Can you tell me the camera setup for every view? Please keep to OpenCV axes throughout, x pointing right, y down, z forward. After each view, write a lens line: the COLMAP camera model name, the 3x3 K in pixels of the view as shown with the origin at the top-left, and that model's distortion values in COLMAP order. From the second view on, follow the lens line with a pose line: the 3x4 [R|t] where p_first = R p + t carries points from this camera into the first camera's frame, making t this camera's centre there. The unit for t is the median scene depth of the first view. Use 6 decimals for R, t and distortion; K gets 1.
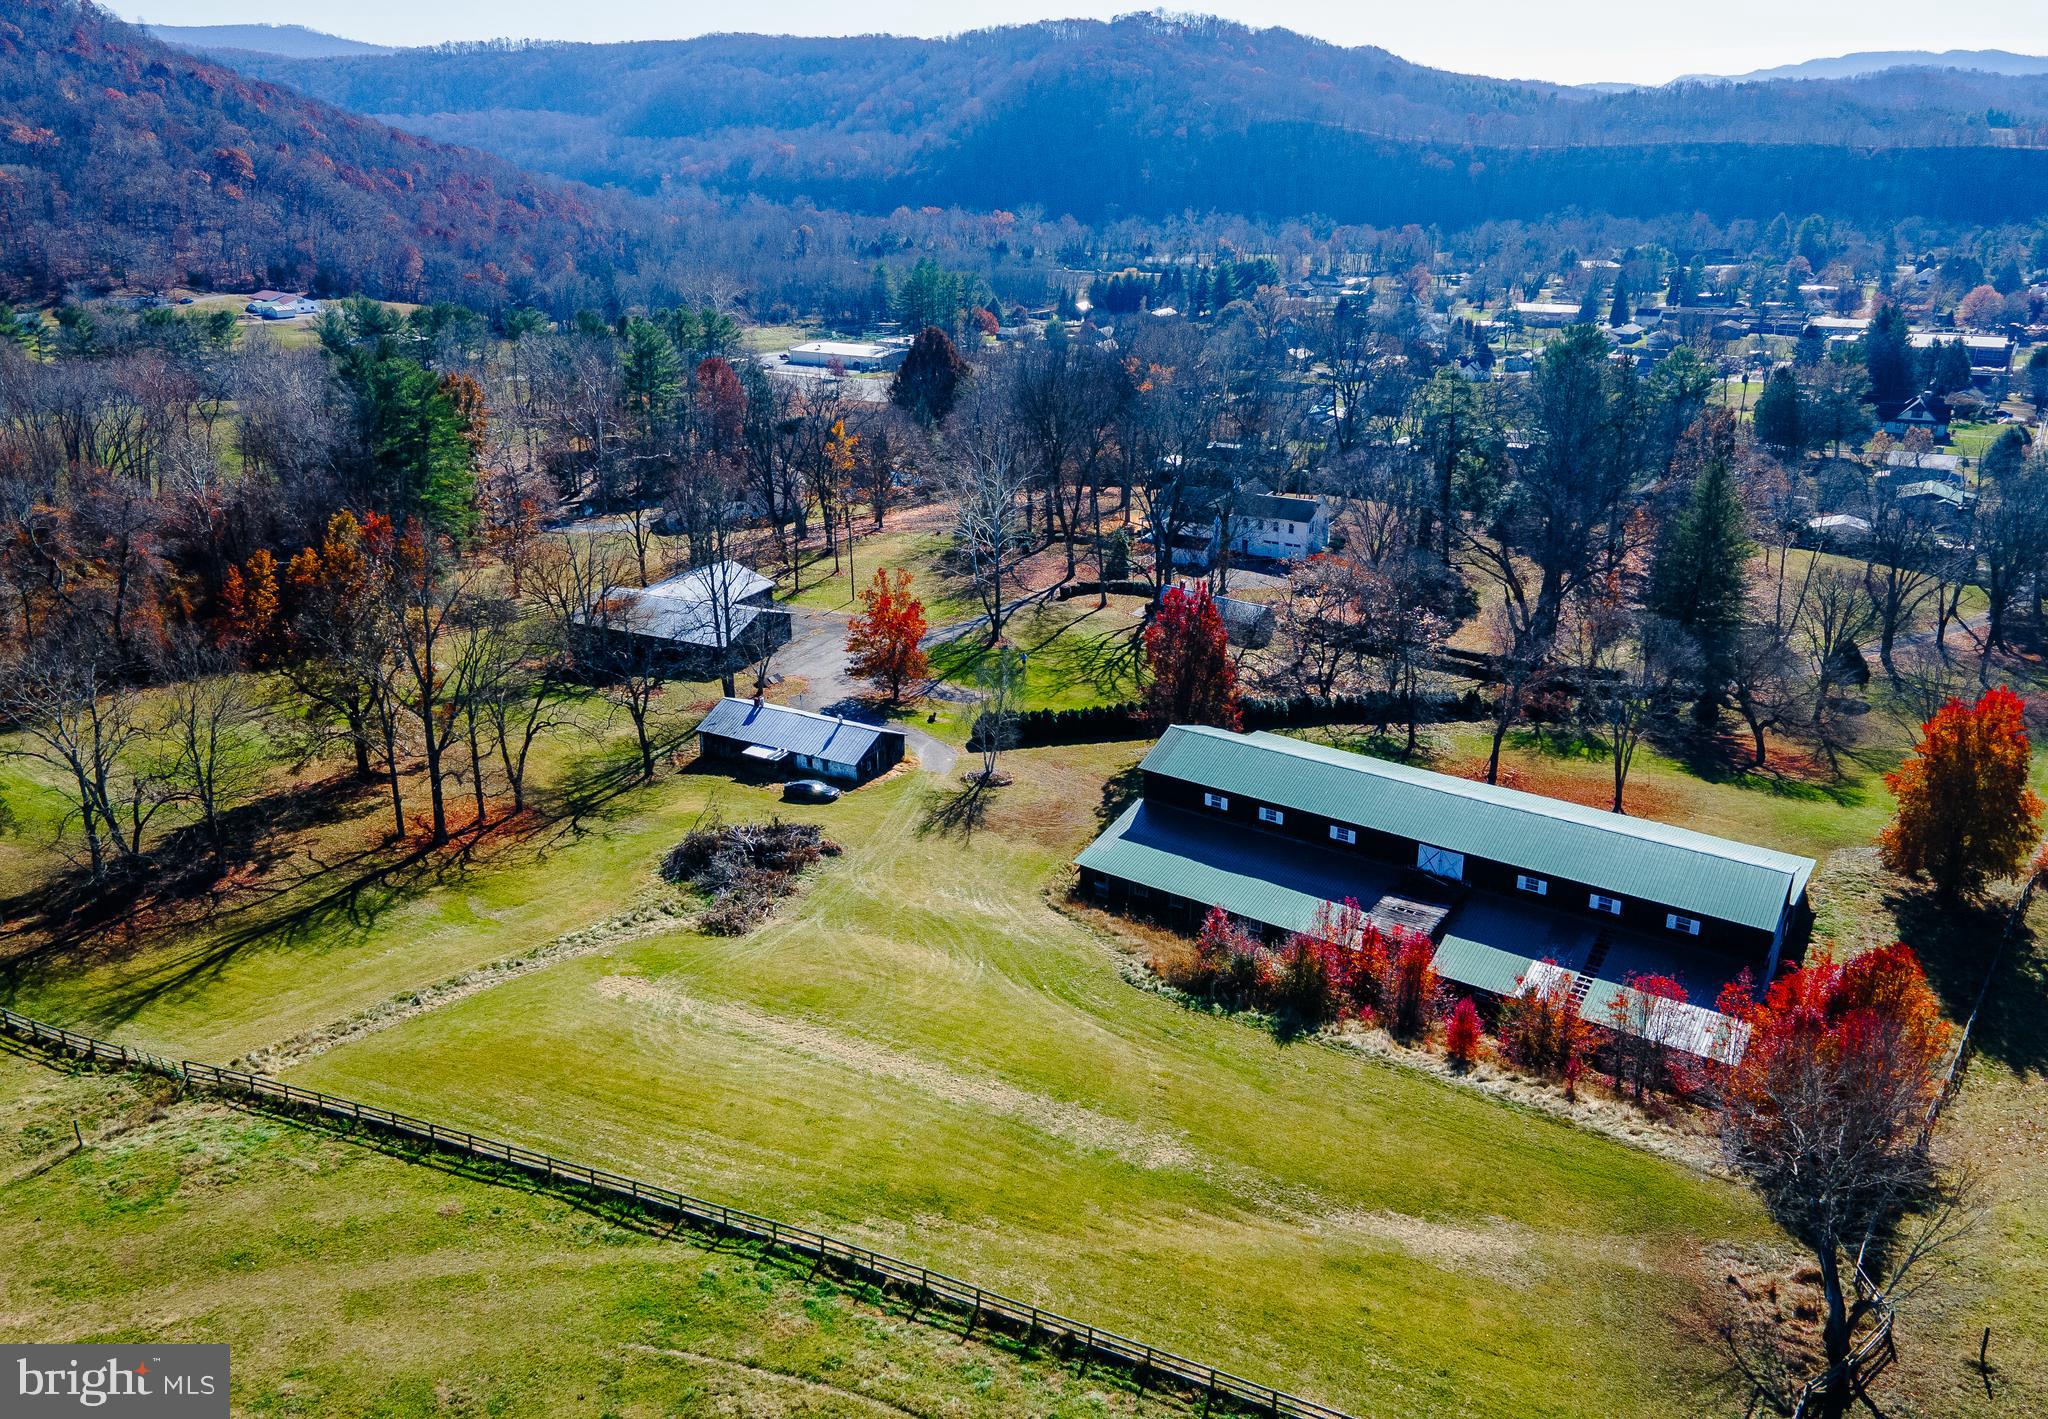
lens RADIAL K [[1721.0, 0, 1069.0], [0, 1721.0, 627.5], [0, 0, 1]] dist [0.013634, 0.115767]
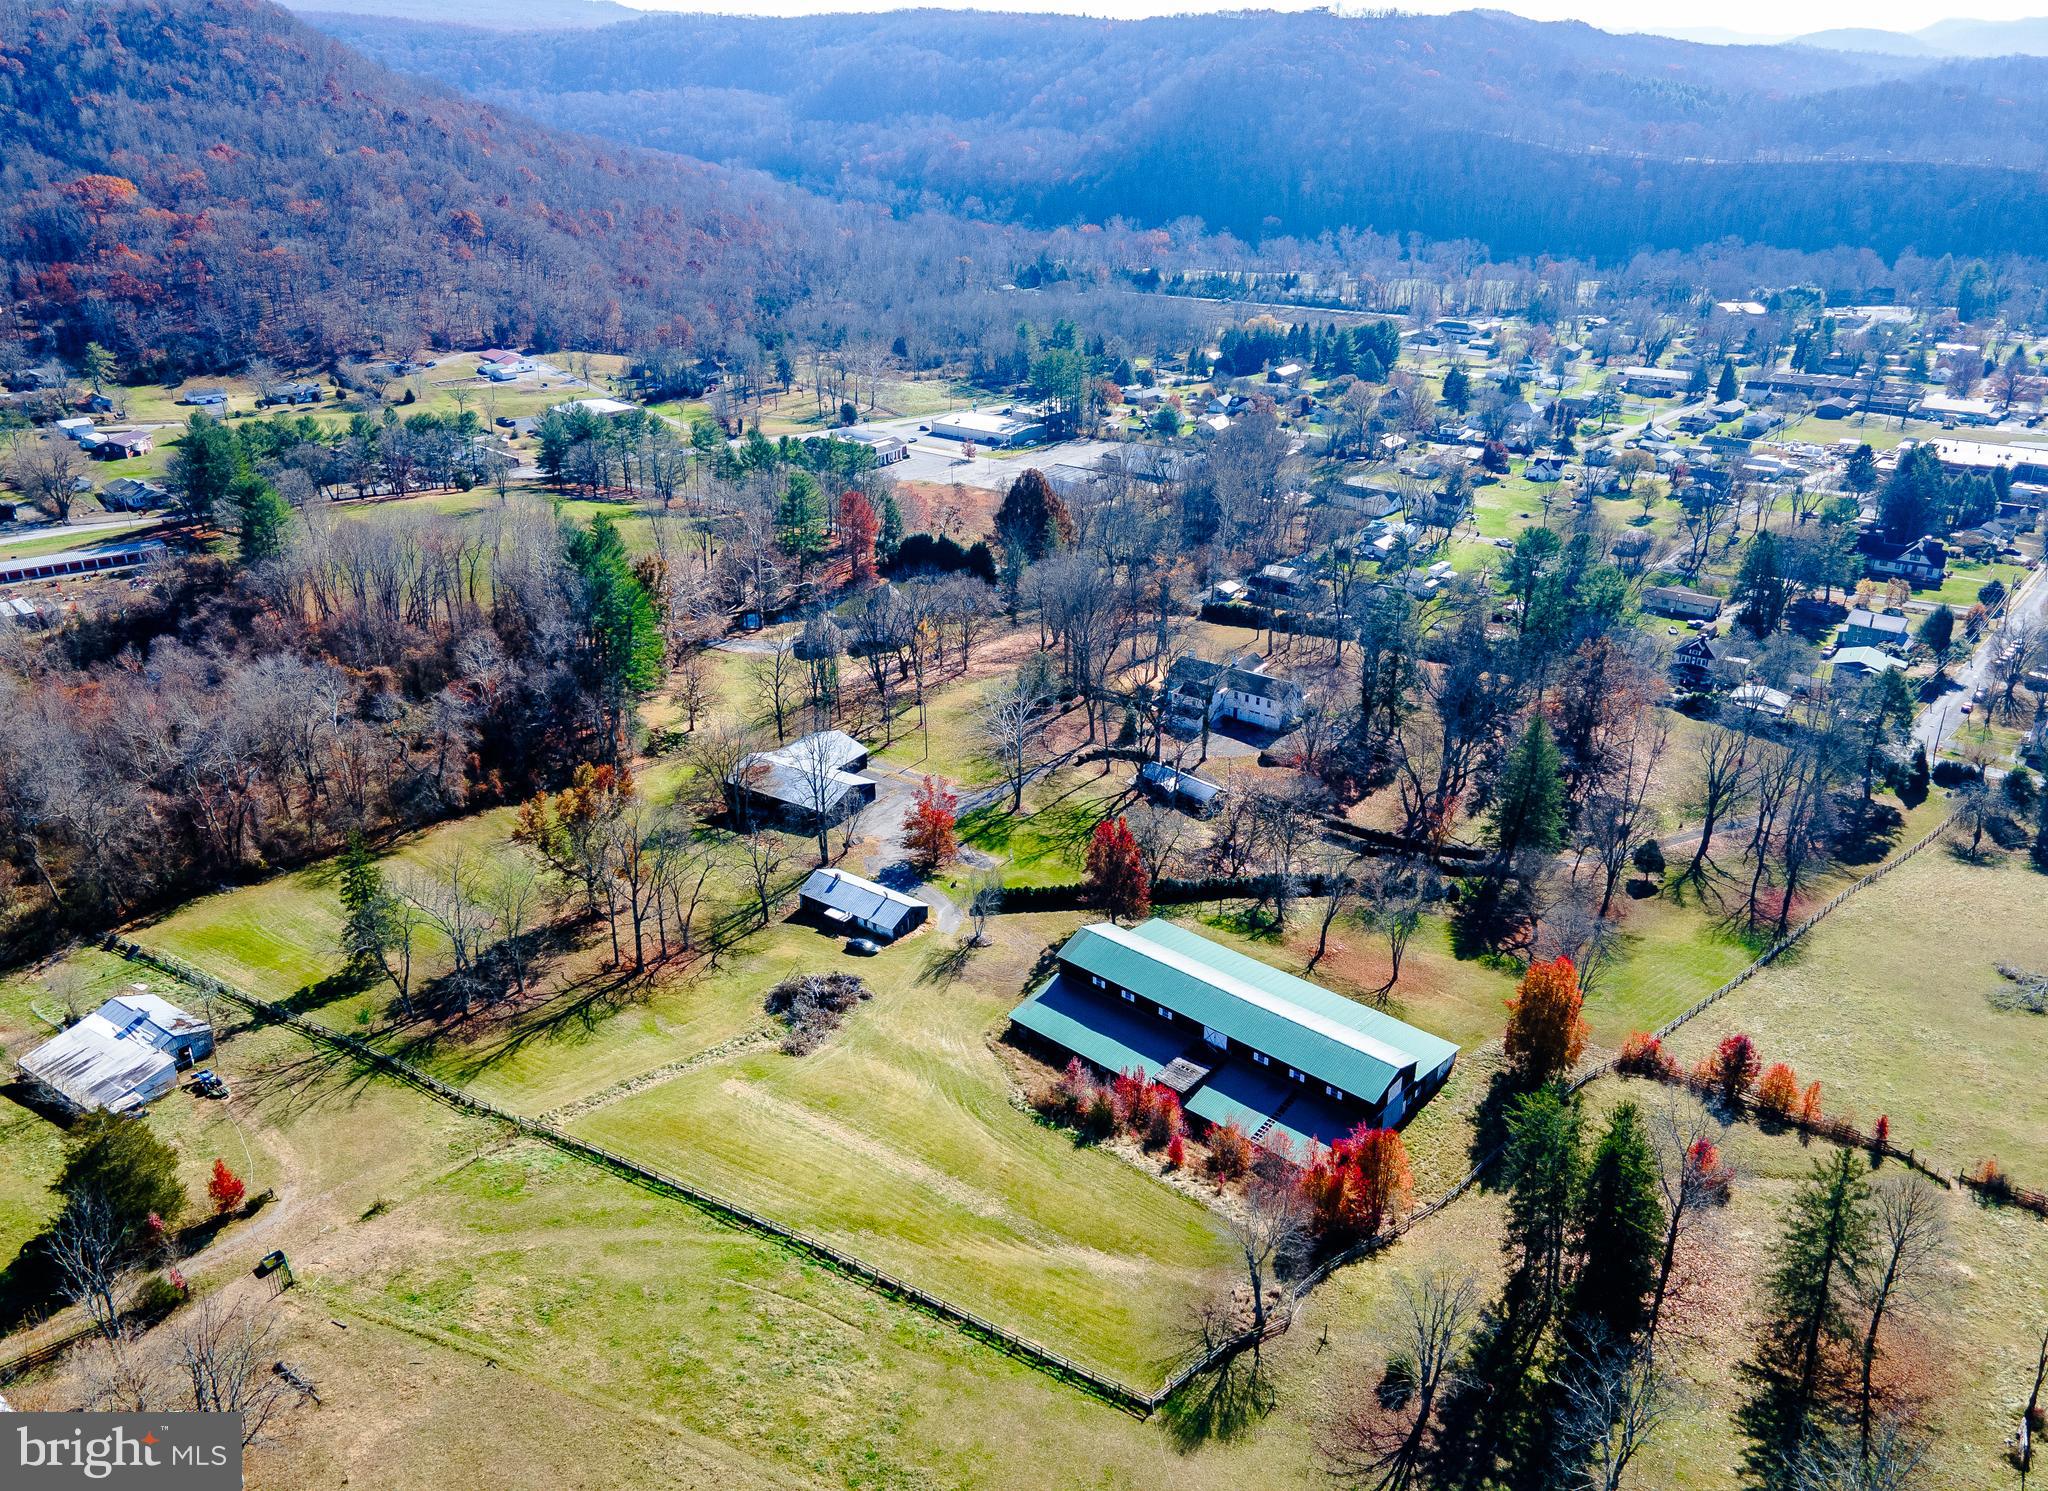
lens RADIAL K [[1656.6, 0, 1024.0], [0, 1656.6, 745.5], [0, 0, 1]] dist [0.047803, 0.006364]
pose [[0.992516, 0.053616, -0.109712, 0.182243], [-0.044929, 0.995767, 0.080179, -0.255026], [0.113546, -0.074649, 0.990724, -0.572370]]
